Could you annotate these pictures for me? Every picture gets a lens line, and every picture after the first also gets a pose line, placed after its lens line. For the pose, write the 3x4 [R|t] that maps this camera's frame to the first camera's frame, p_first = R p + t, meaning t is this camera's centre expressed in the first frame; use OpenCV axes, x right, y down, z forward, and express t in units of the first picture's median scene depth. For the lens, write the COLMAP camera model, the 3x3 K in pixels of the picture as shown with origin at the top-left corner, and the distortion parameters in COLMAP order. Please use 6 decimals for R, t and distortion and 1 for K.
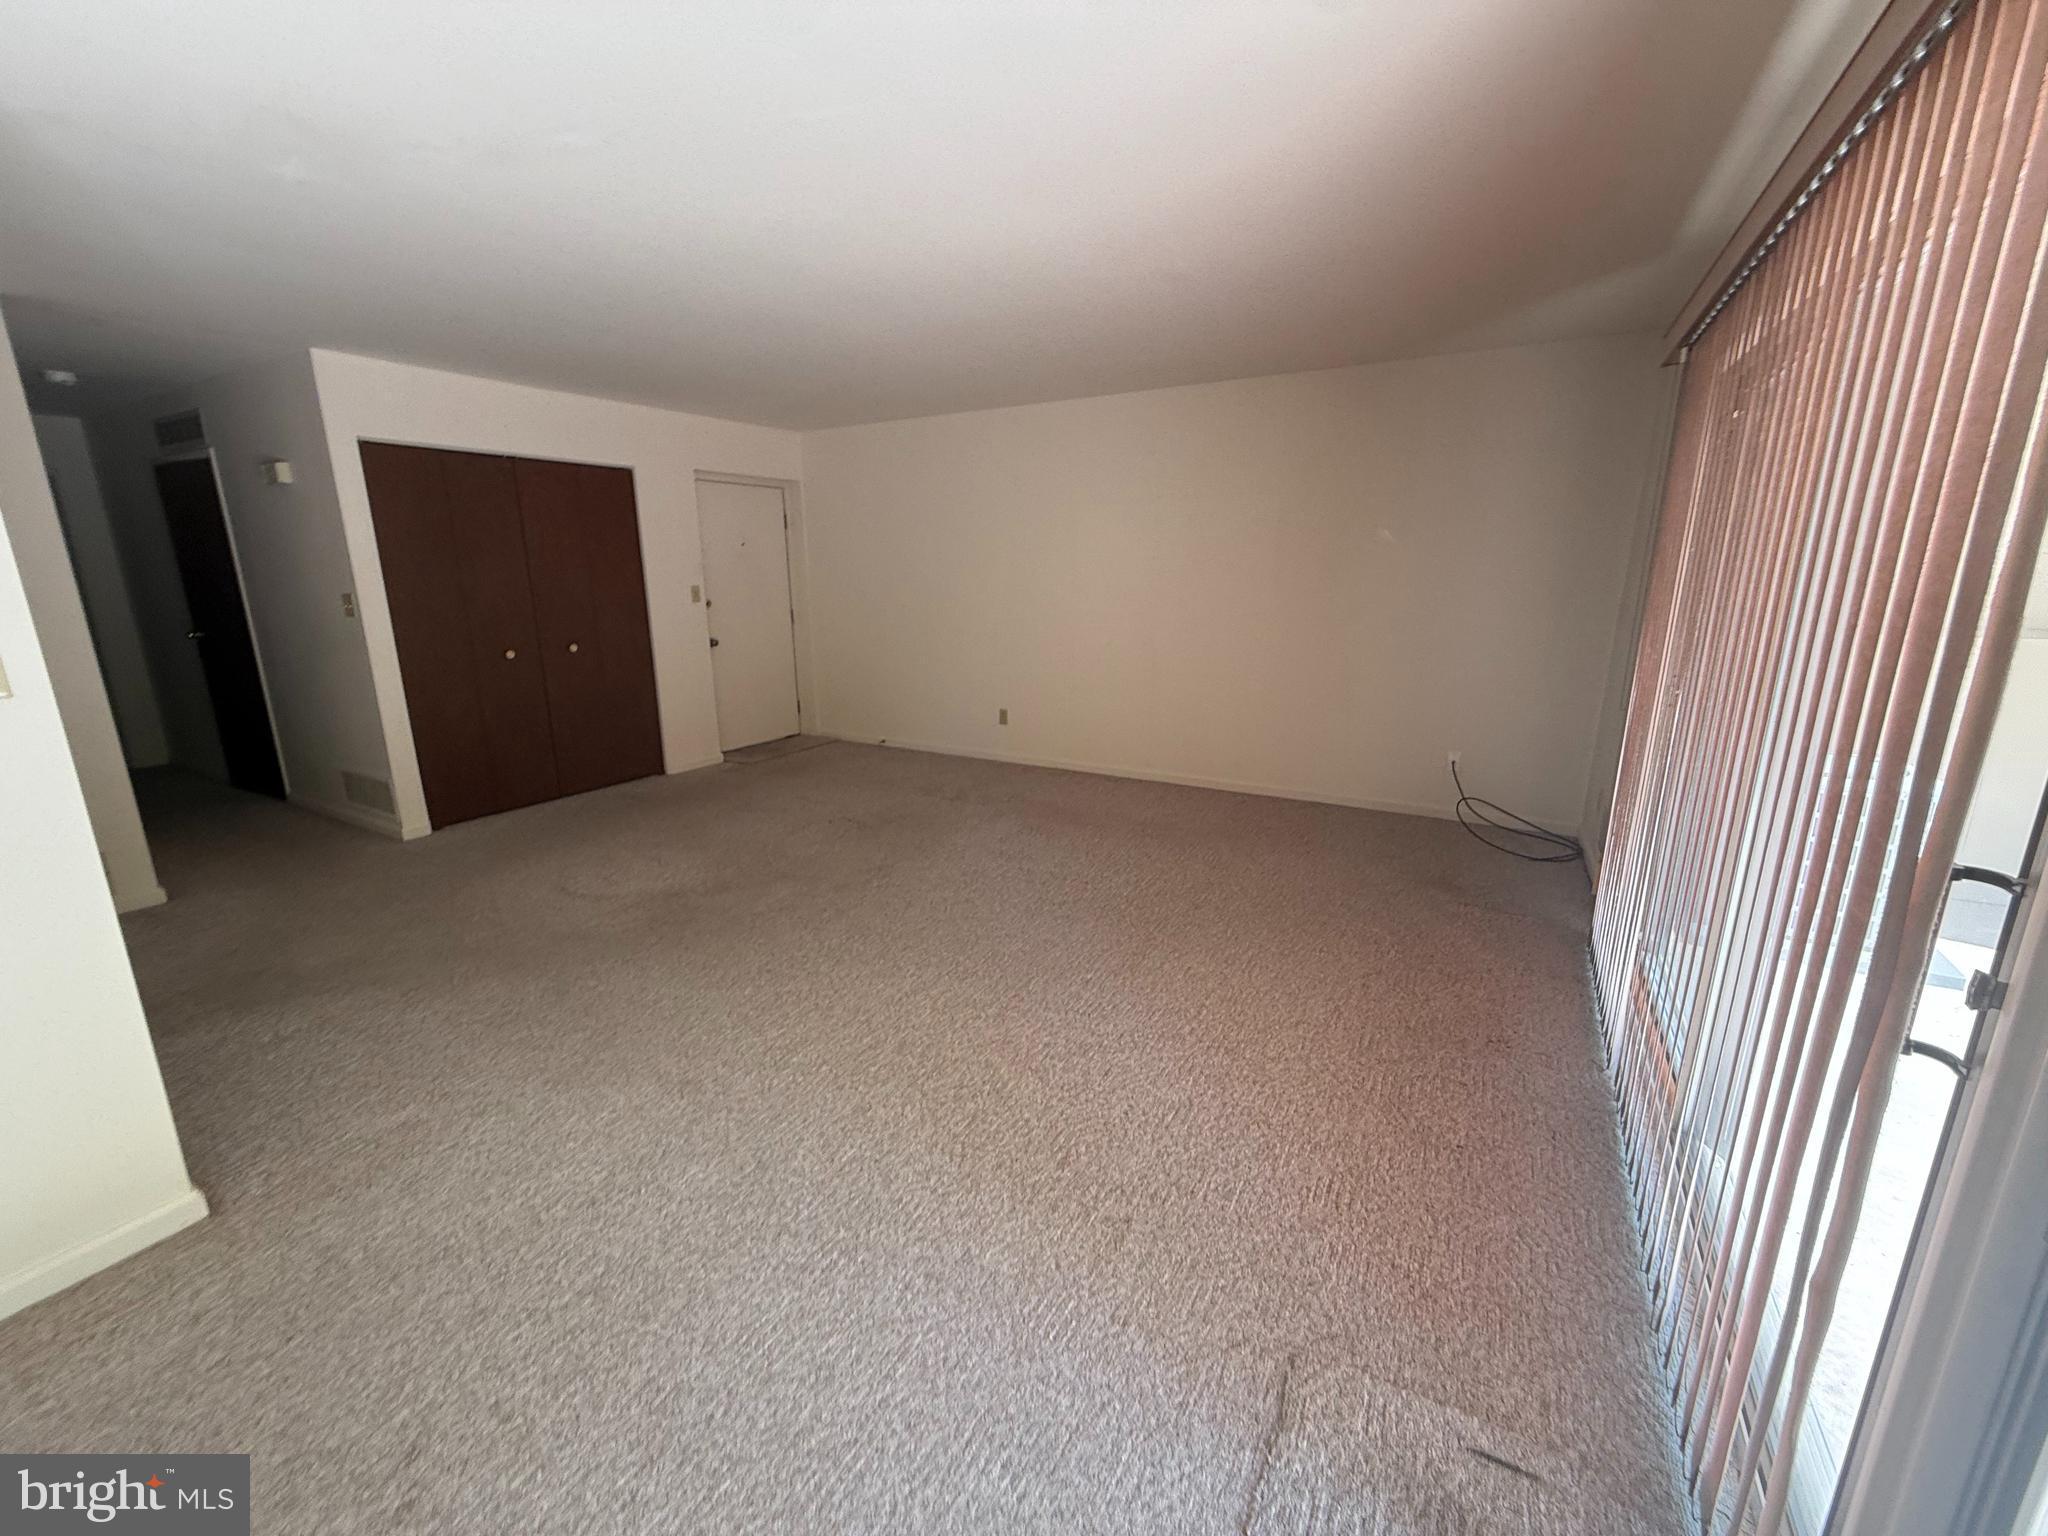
lens RADIAL K [[815.3, 0, 1024.0], [0, 815.3, 768.0], [0, 0, 1]] dist [-0.004523, -0.000189]
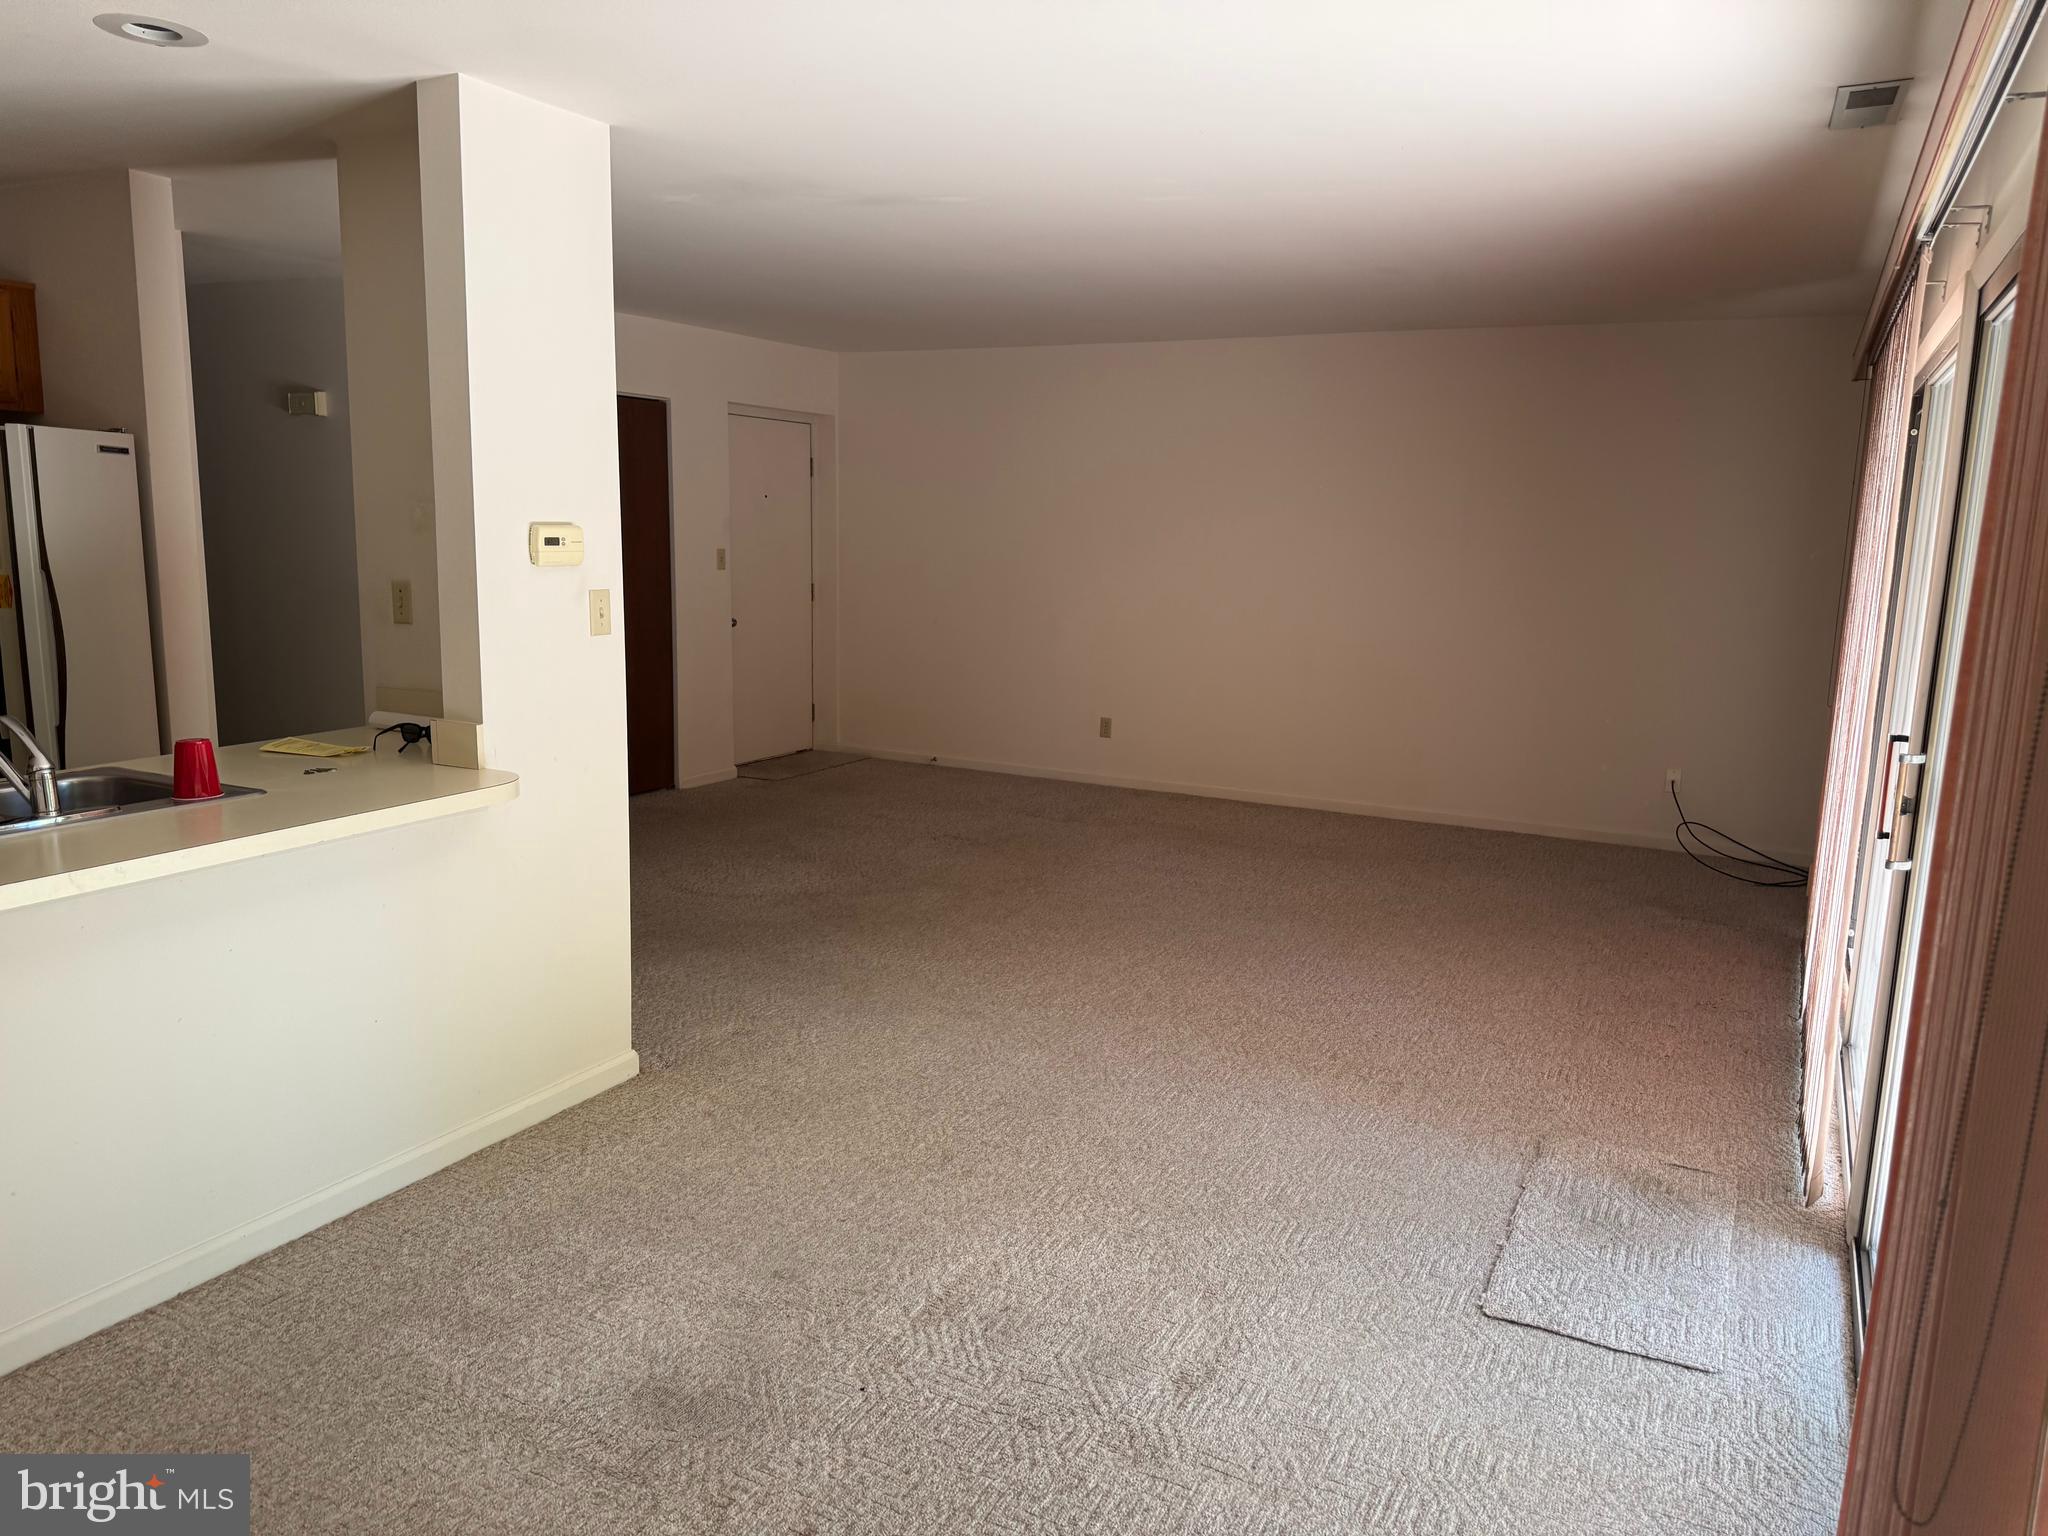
lens RADIAL K [[1430.6, 0, 1024.0], [0, 1430.6, 768.0], [0, 0, 1]] dist [0.138615, -0.273911]
pose [[0.998461, 0.024233, 0.049876, -0.231939], [-0.020678, 0.997290, -0.070602, 0.101026], [-0.051452, 0.069462, 0.996257, -0.492275]]
